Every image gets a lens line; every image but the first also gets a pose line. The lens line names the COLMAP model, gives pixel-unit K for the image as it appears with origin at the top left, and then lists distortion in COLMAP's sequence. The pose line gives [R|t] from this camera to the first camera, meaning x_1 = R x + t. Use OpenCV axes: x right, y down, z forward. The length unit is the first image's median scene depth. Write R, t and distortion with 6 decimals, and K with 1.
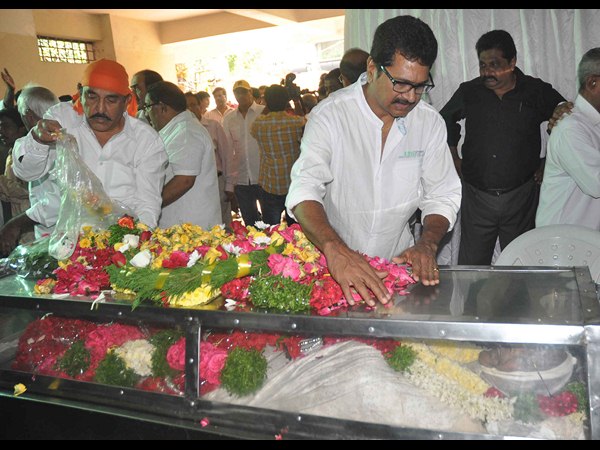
lens RADIAL K [[598.1, 0, 300.0], [0, 598.1, 225.0], [0, 0, 1]] dist [-0.174917, 0.245962]
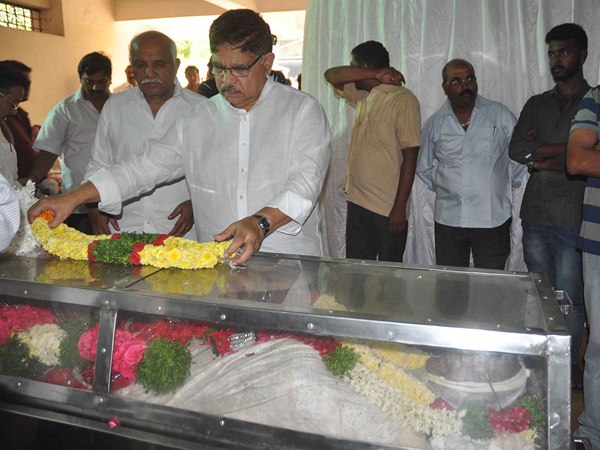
lens RADIAL K [[598.1, 0, 300.0], [0, 598.1, 225.0], [0, 0, 1]] dist [-0.174917, 0.245962]
pose [[0.993558, 0.068164, 0.090537, 0.013437], [-0.068483, 0.997652, 0.000417, 0.024058], [-0.090296, -0.006614, 0.995893, 0.111339]]
